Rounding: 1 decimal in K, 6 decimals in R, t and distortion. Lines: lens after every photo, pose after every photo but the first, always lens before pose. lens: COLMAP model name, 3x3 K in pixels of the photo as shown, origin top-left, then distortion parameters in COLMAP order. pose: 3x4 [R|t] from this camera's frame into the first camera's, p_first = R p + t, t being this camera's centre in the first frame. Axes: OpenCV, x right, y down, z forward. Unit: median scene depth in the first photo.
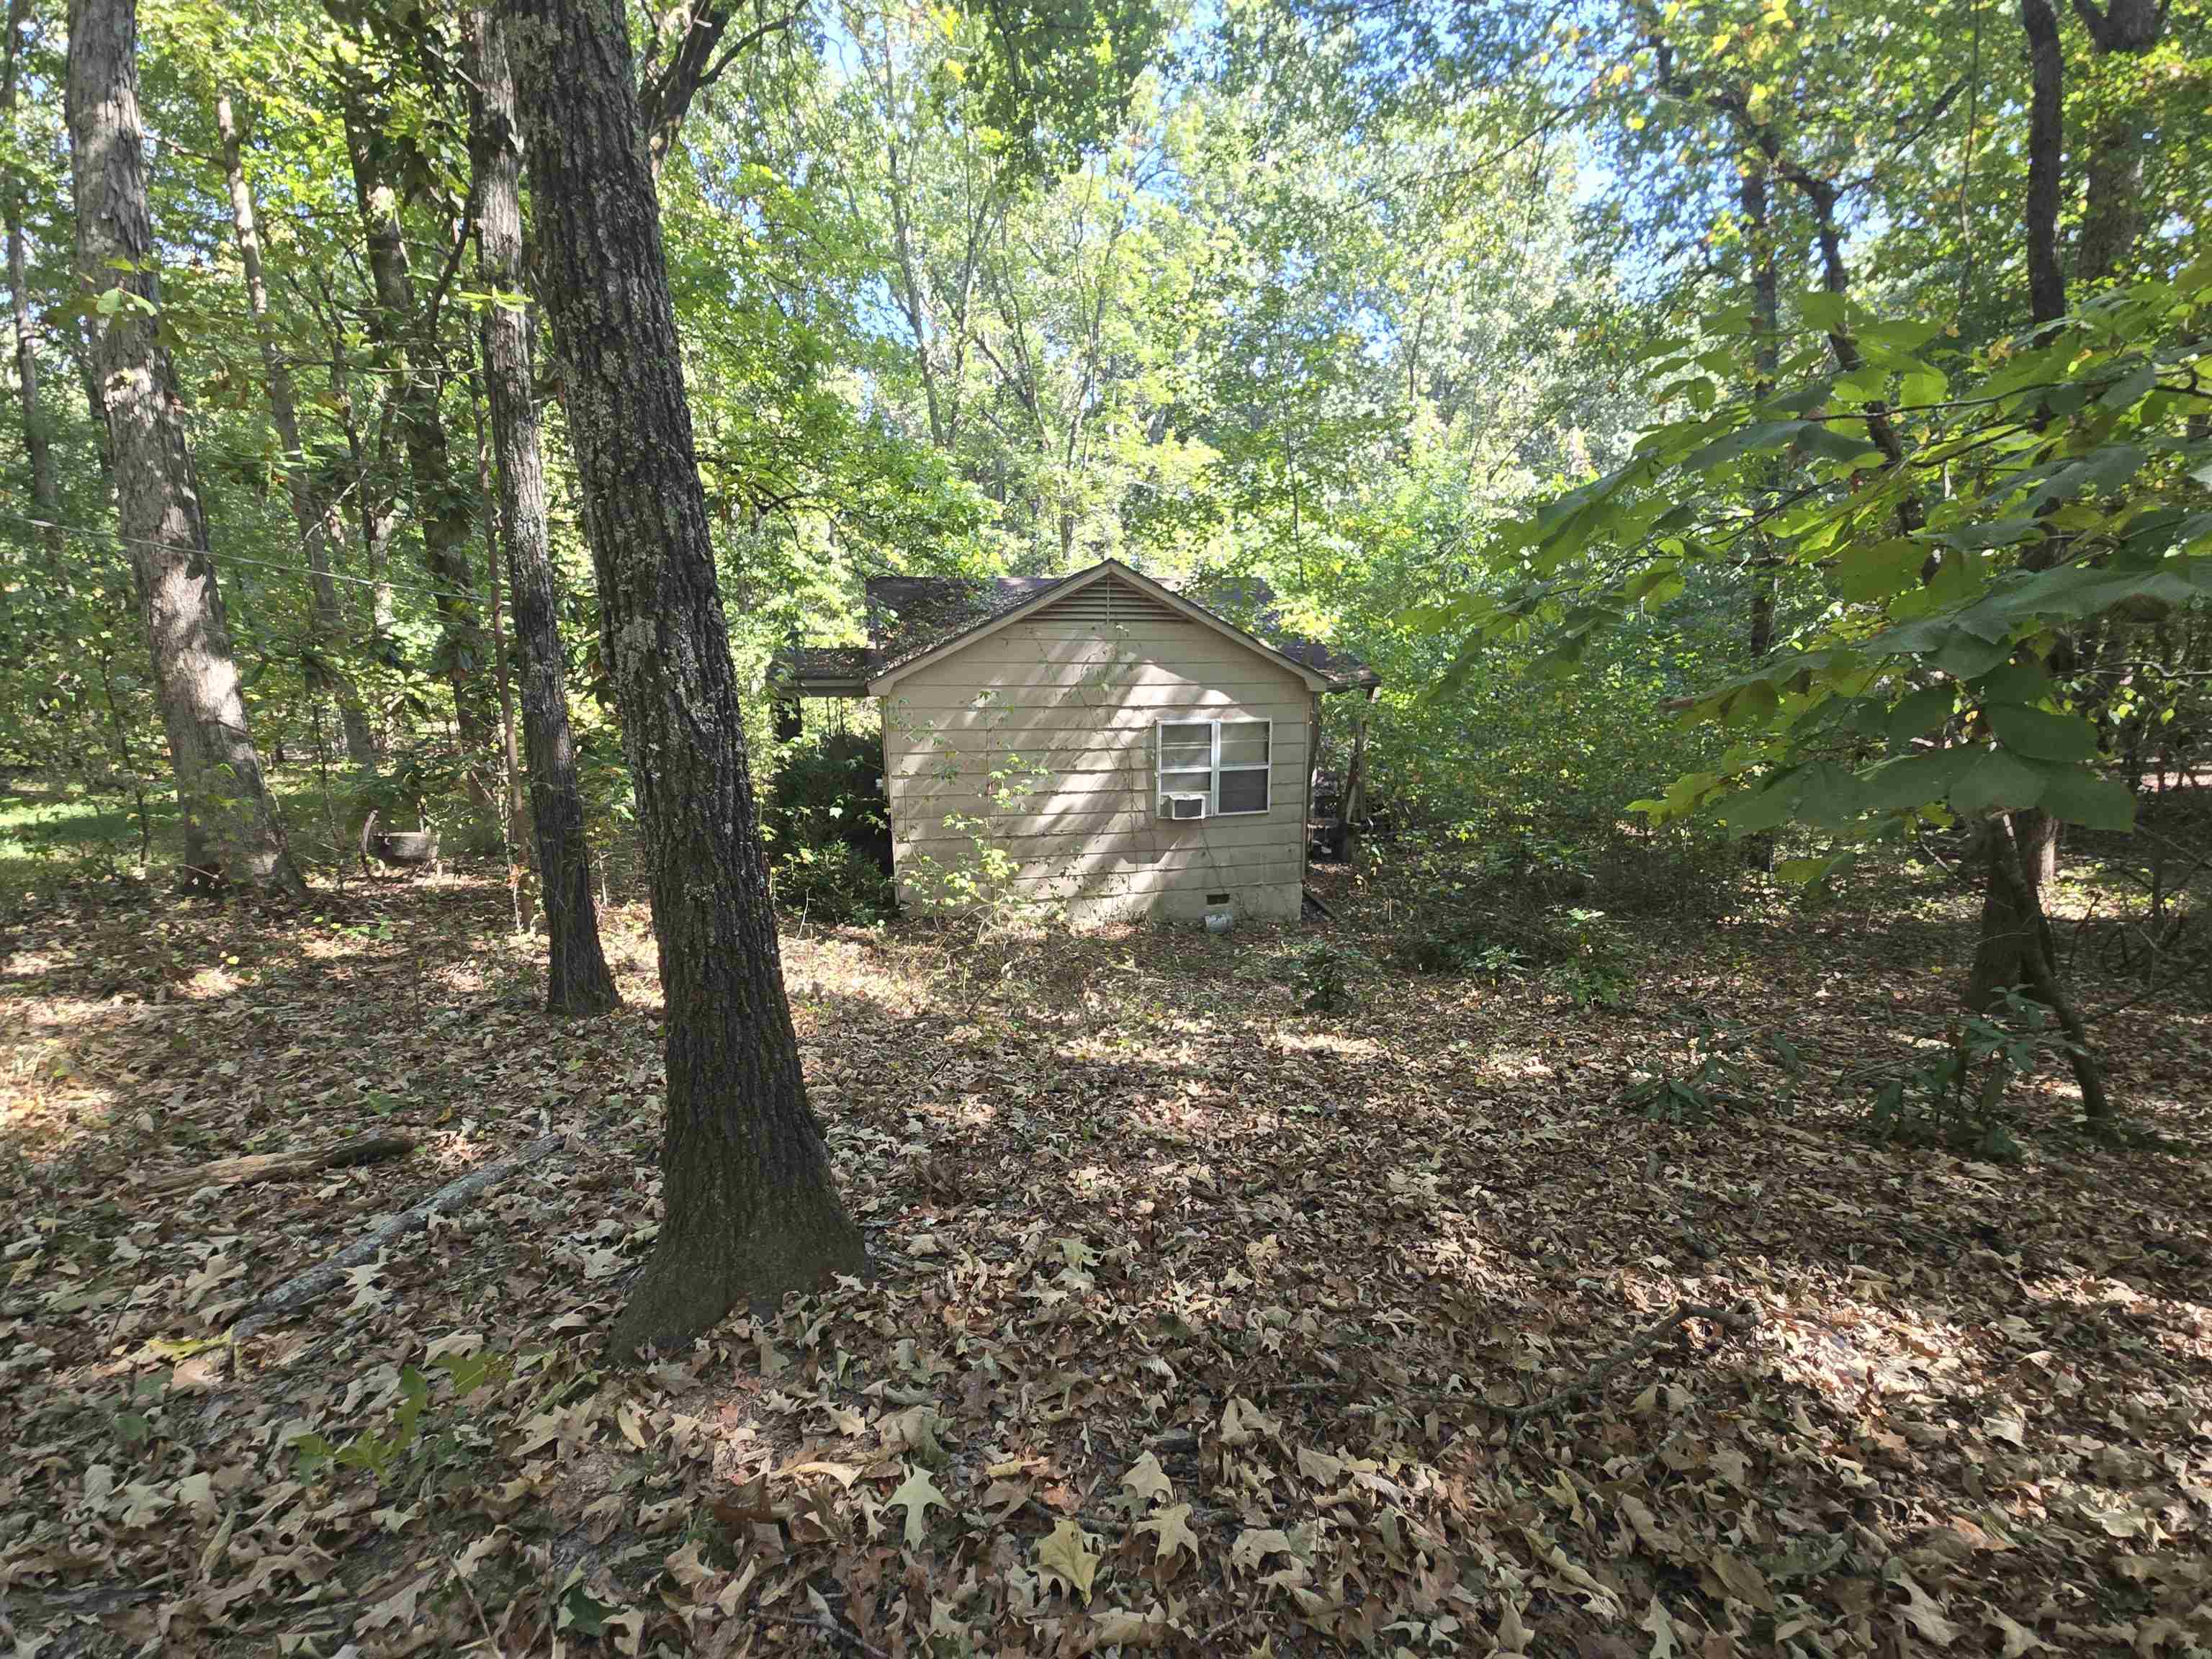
lens RADIAL K [[883.3, 0, 1113.6], [0, 883.3, 833.9], [0, 0, 1]] dist [-0.000068, -0.000091]
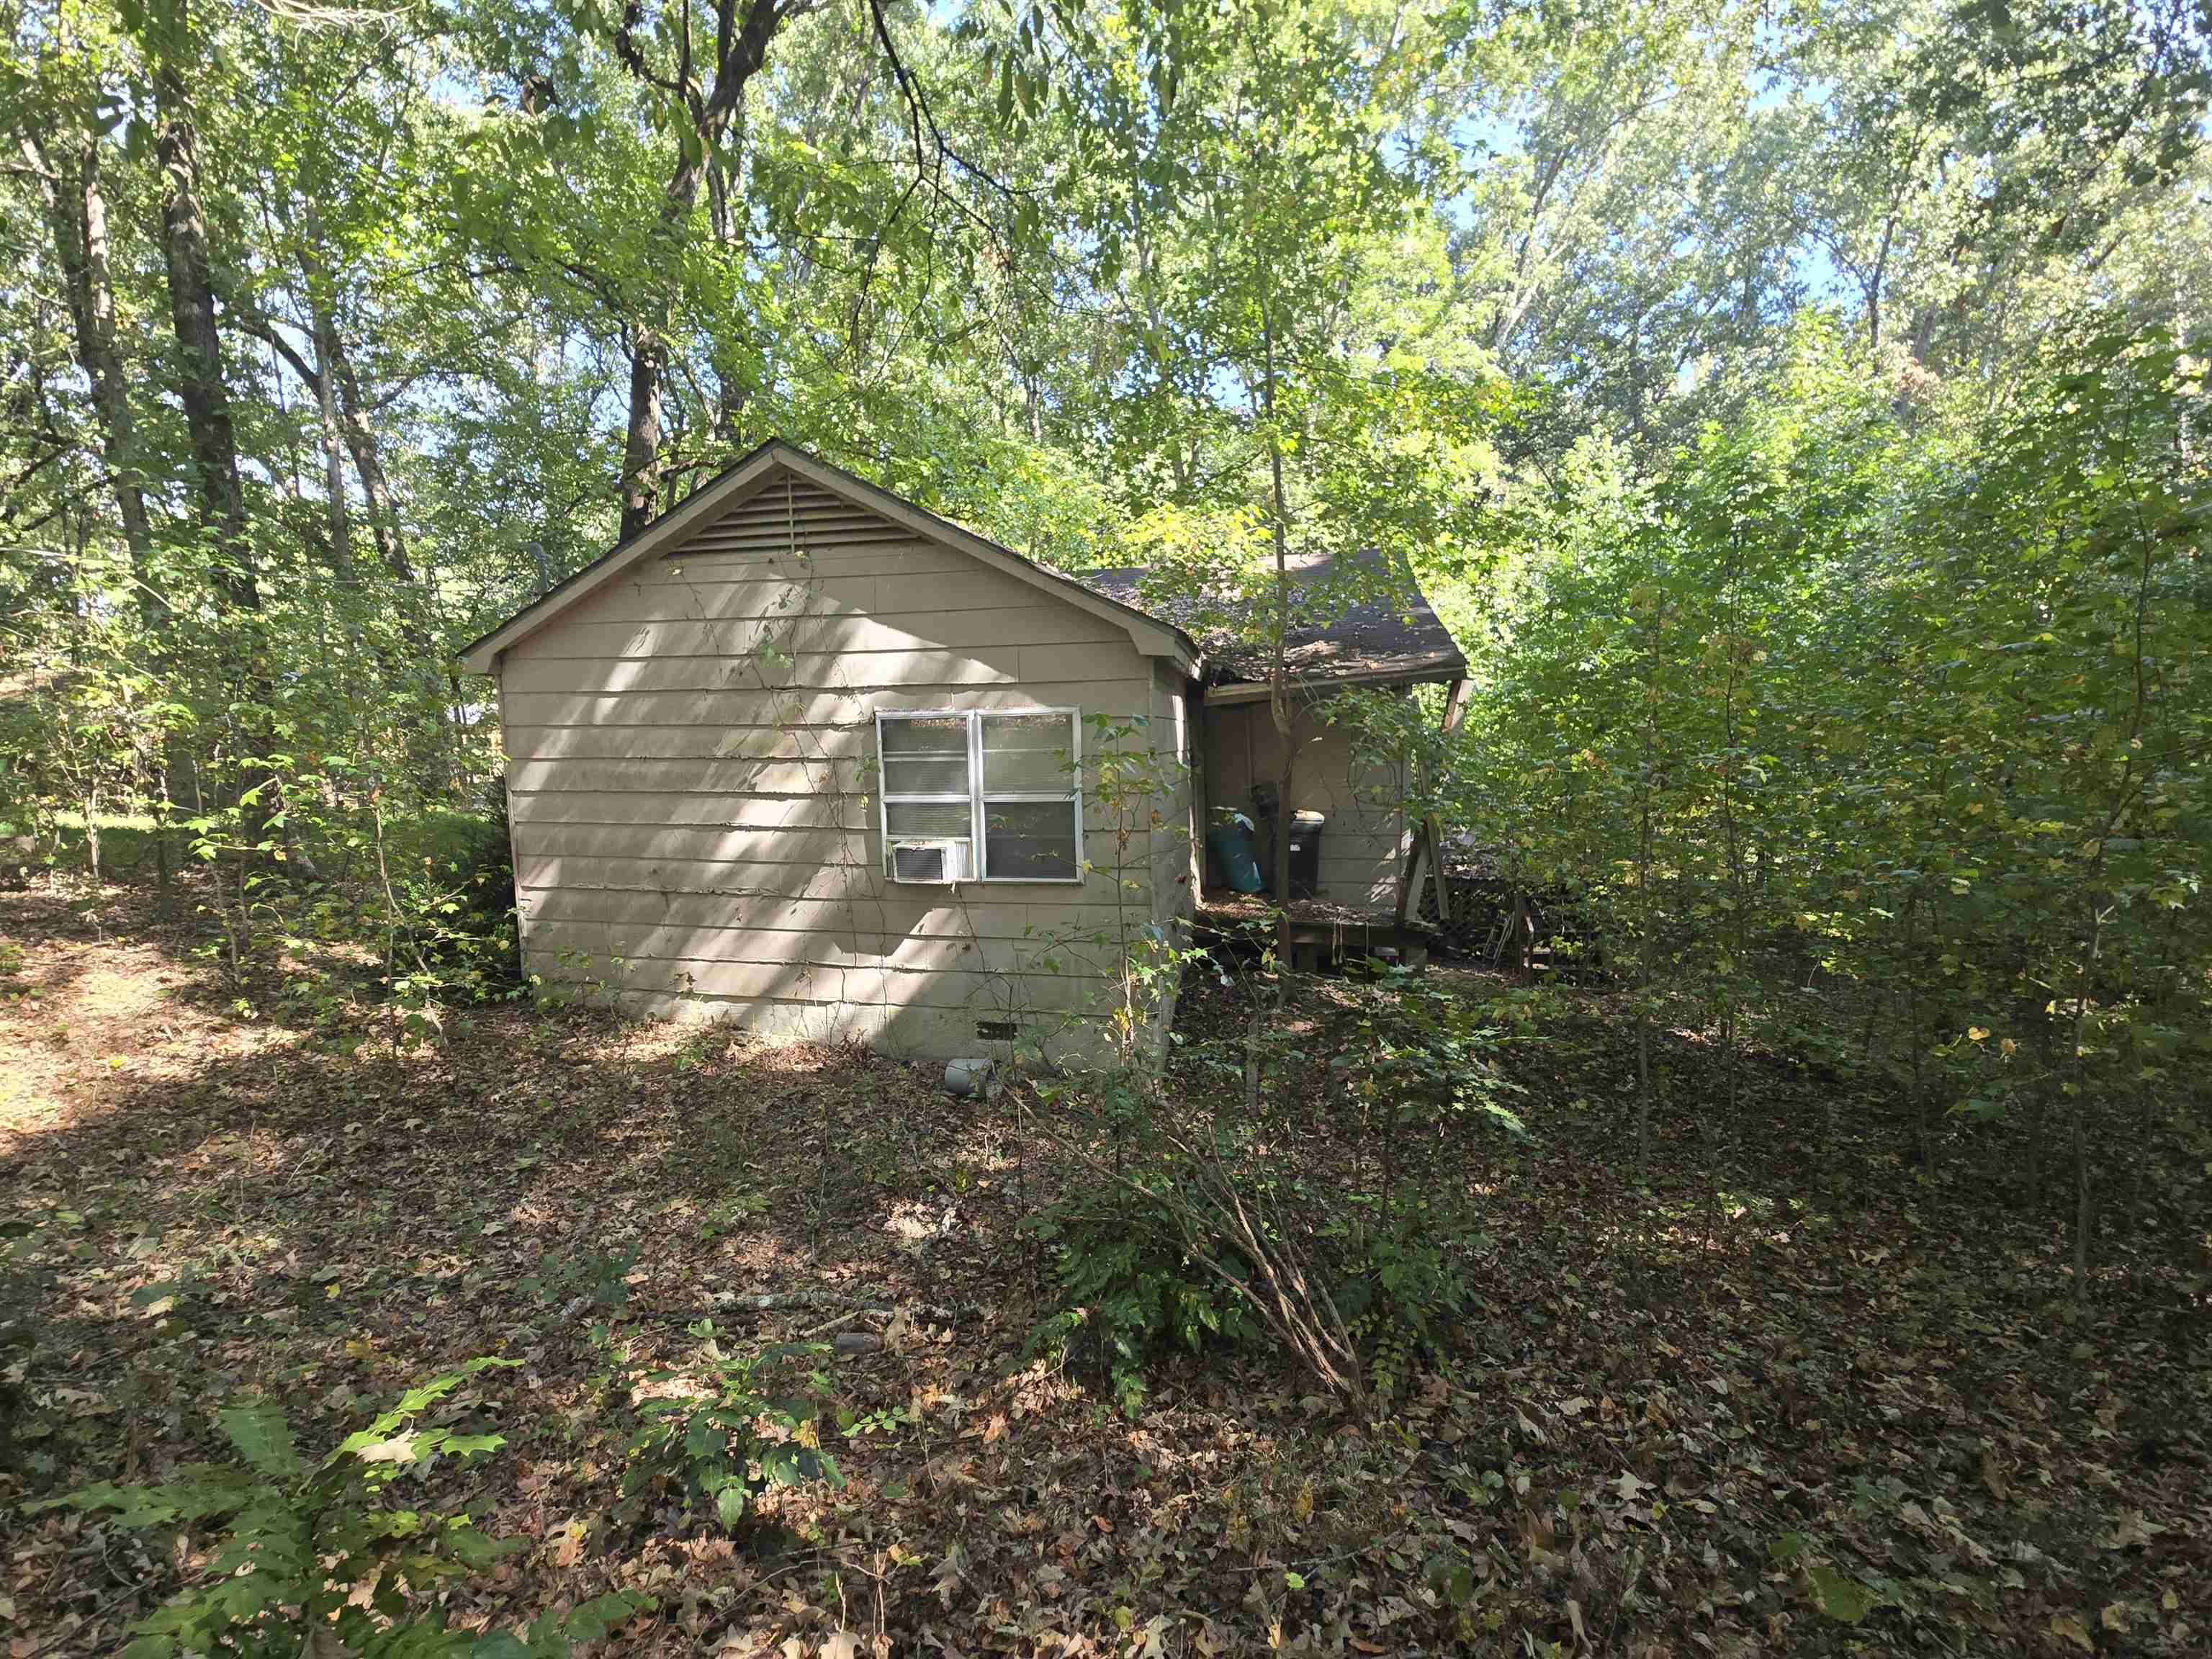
lens RADIAL K [[883.3, 0, 1101.0], [0, 883.3, 825.4], [0, 0, 1]] dist [-0.000068, -0.000091]
pose [[0.897121, 0.039054, -0.440055, 0.442657], [-0.073036, 0.995490, -0.060549, -0.028505], [0.435705, 0.086459, 0.895927, 0.543523]]
